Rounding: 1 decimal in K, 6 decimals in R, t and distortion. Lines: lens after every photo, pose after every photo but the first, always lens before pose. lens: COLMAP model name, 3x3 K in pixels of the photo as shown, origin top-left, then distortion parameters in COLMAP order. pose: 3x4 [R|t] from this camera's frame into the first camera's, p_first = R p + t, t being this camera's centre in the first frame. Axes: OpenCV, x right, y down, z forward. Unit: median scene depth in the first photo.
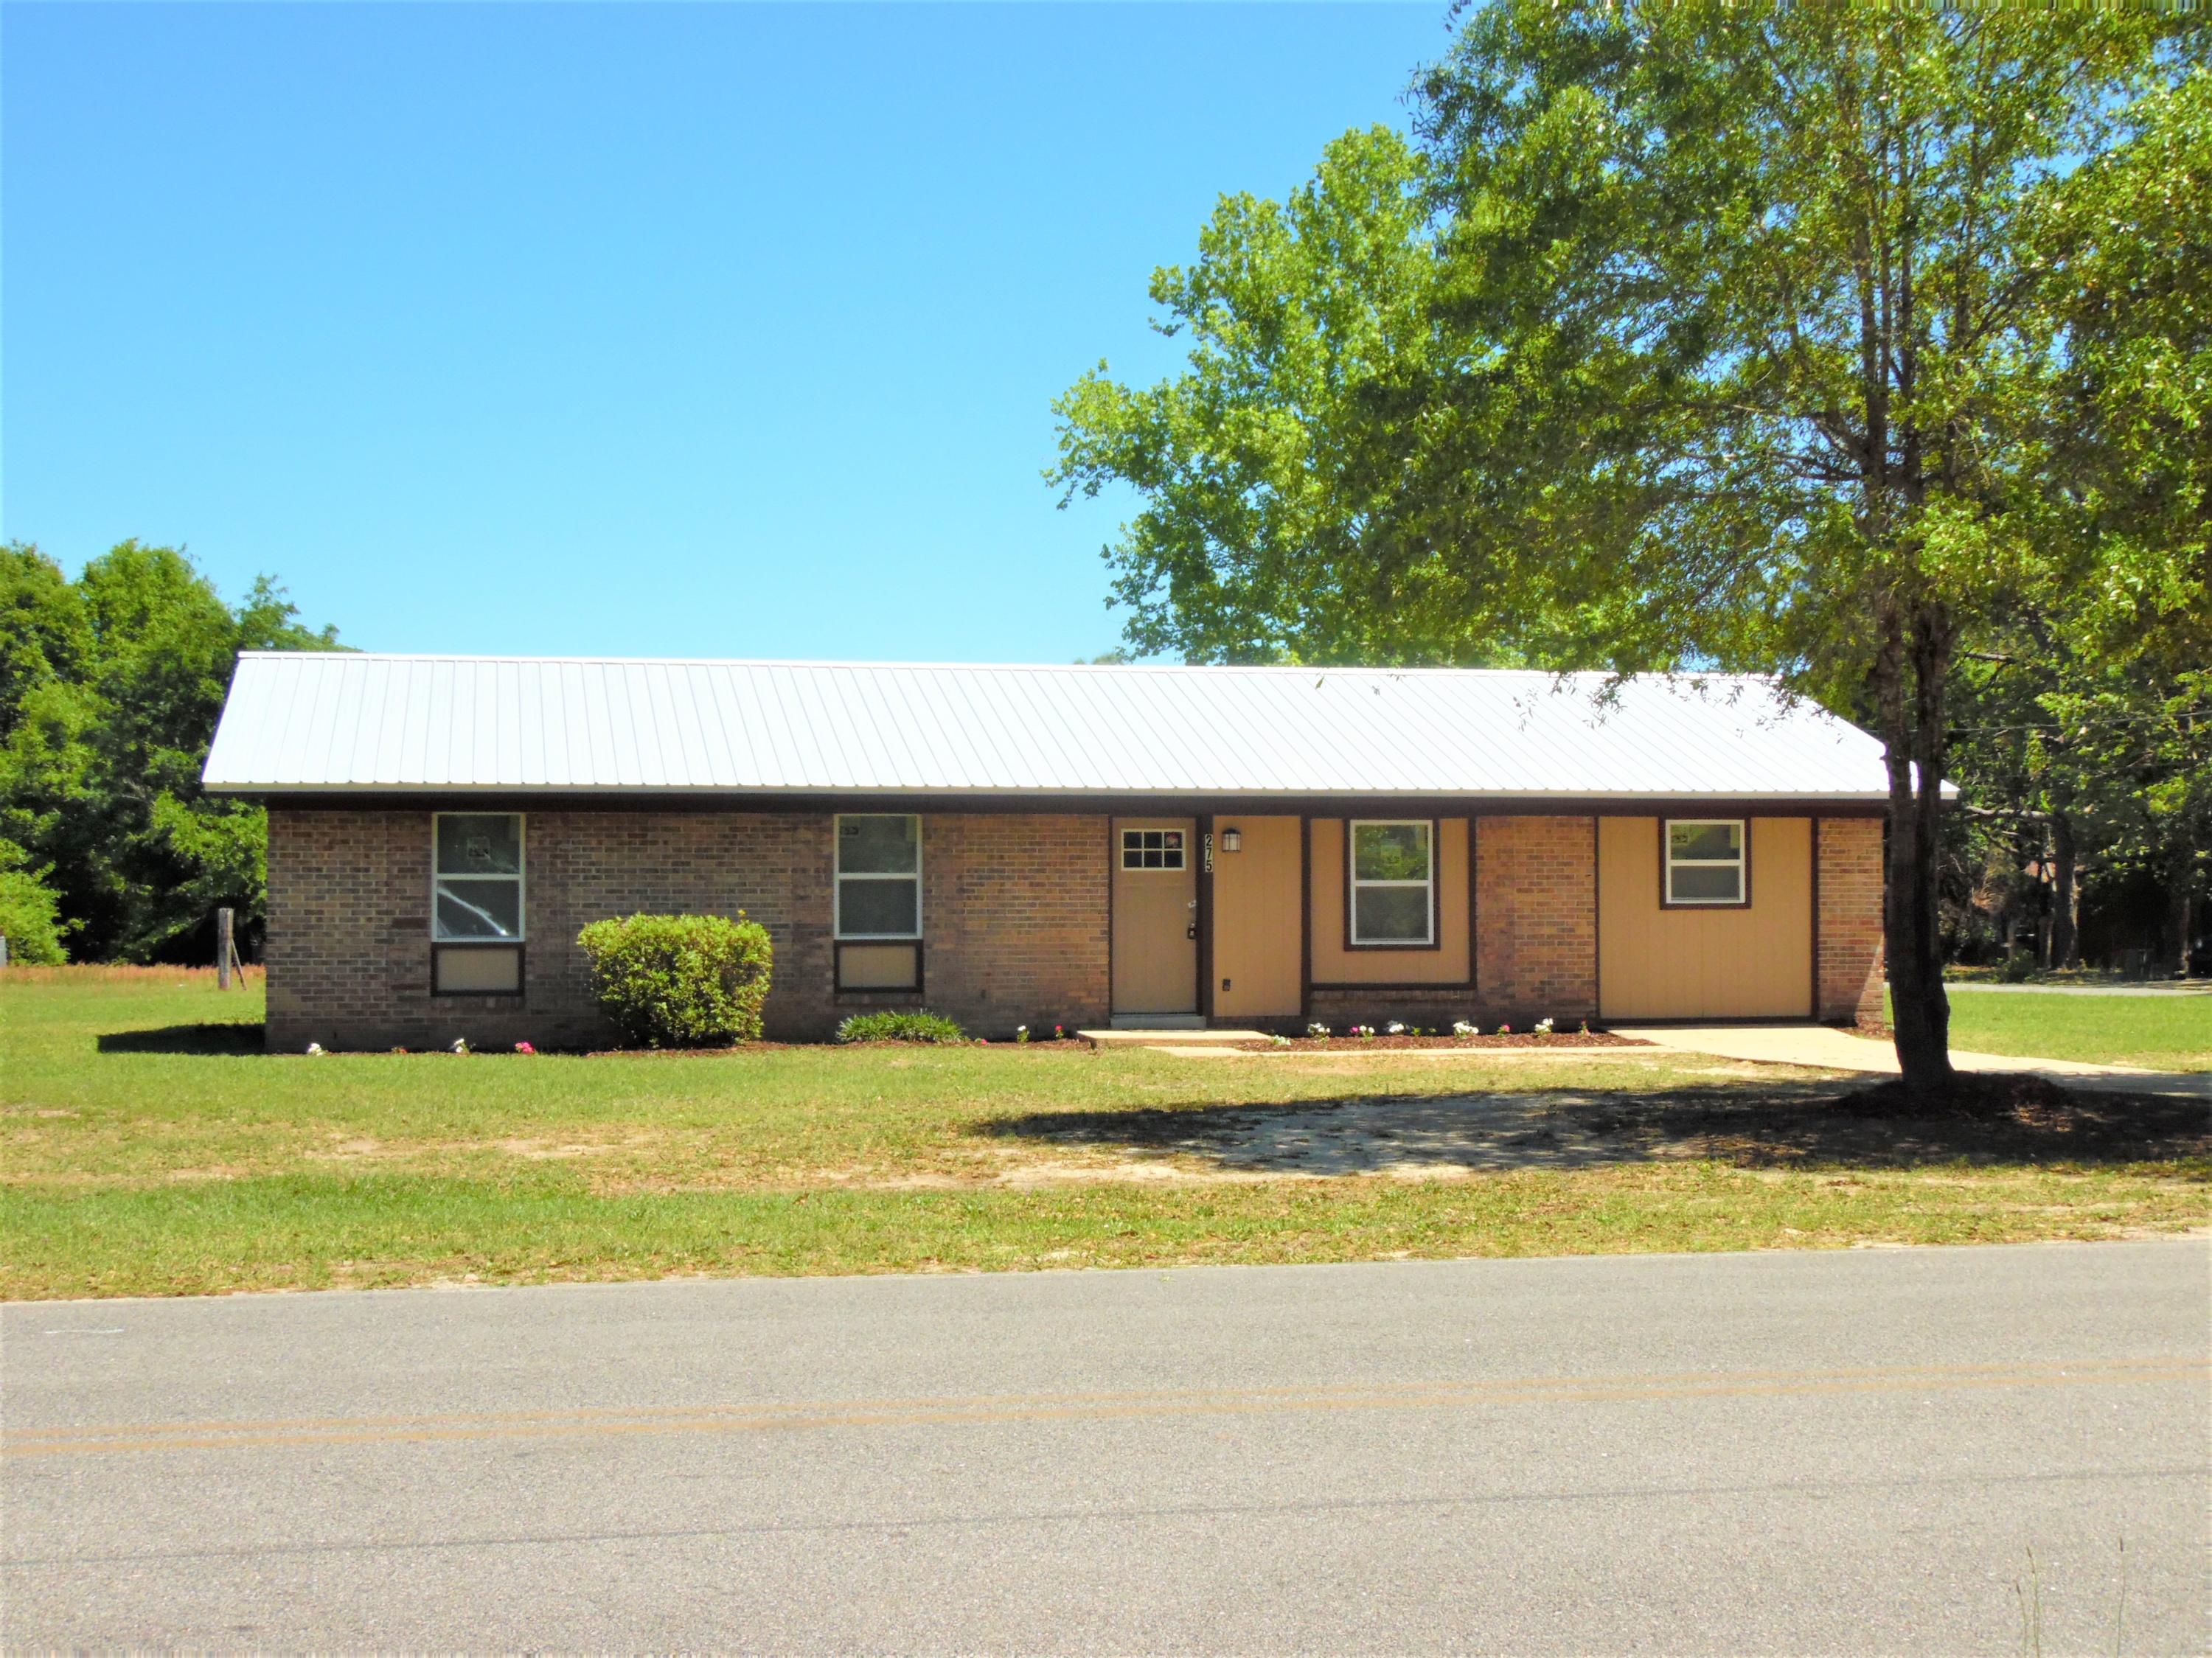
lens RADIAL K [[3028.0, 0, 1106.0], [0, 3028.0, 829.0], [0, 0, 1]] dist [0.030219, -0.068123]
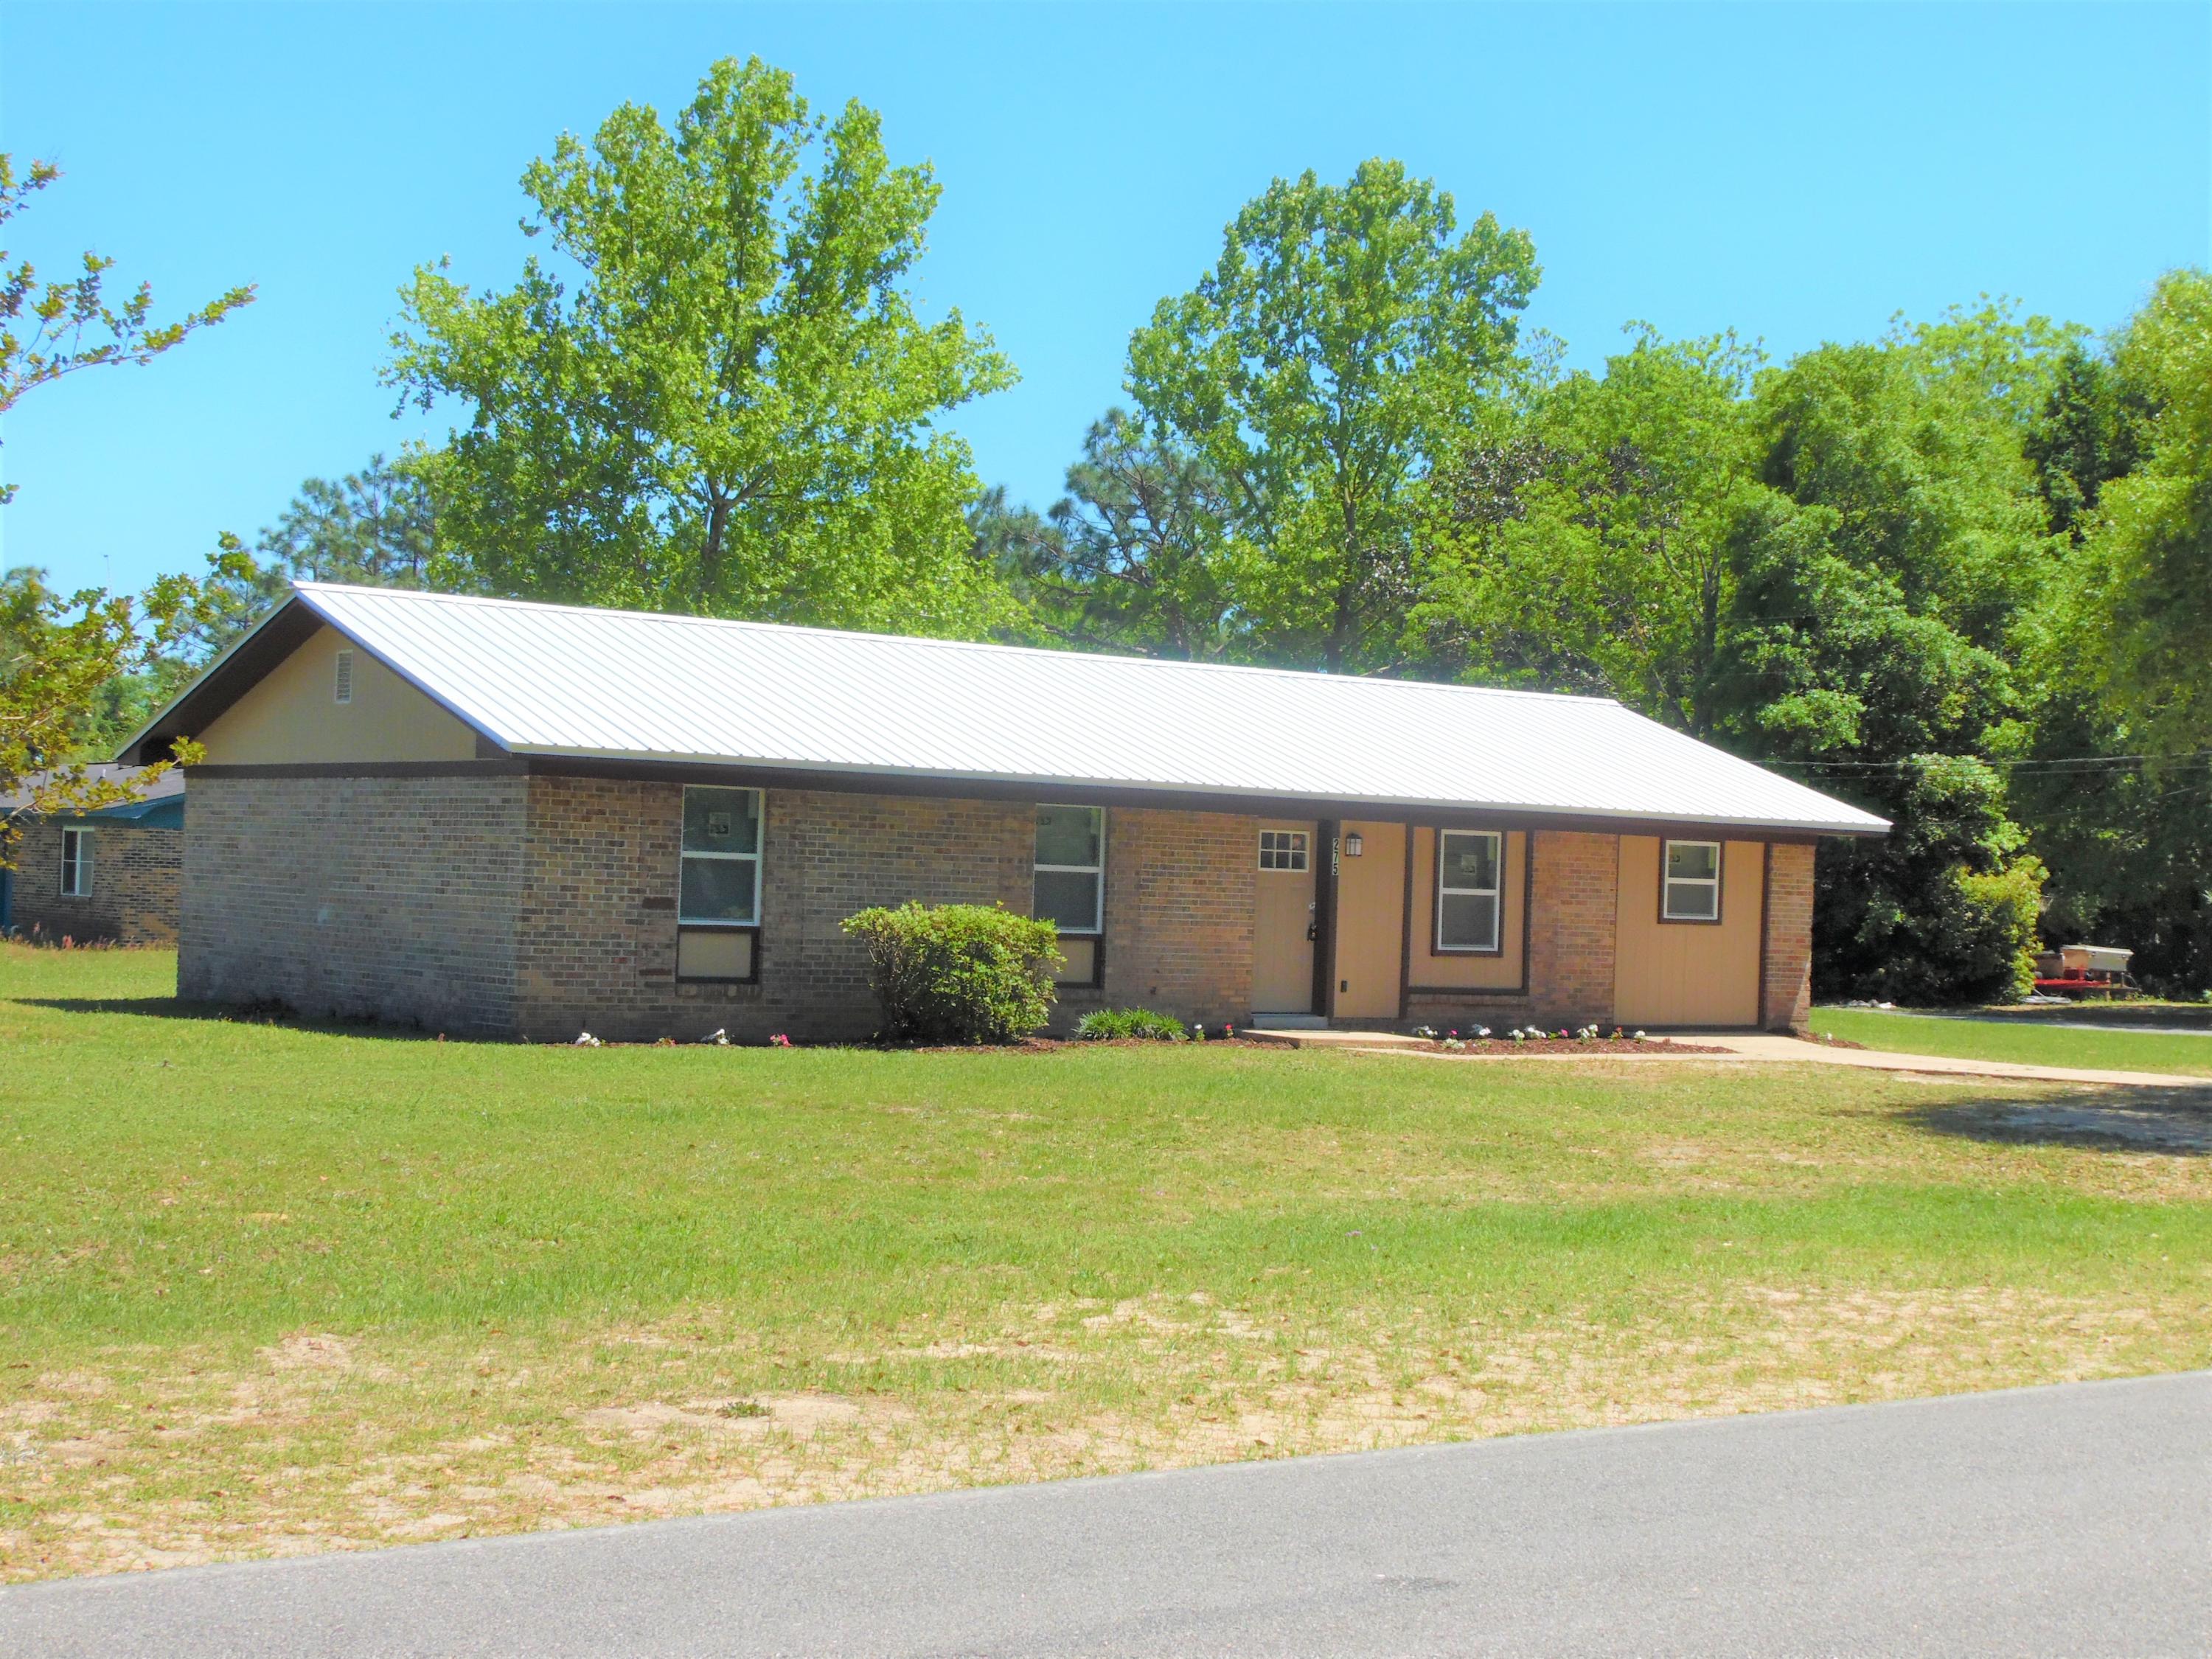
lens RADIAL K [[3692.0, 0, 1106.0], [0, 3692.0, 829.5], [0, 0, 1]] dist [0.017945, -0.001331]
pose [[0.875472, 0.040127, 0.481599, -0.627016], [-0.046403, 0.998922, 0.001124, 0.001062], [-0.481035, -0.023331, 0.876391, -0.046844]]
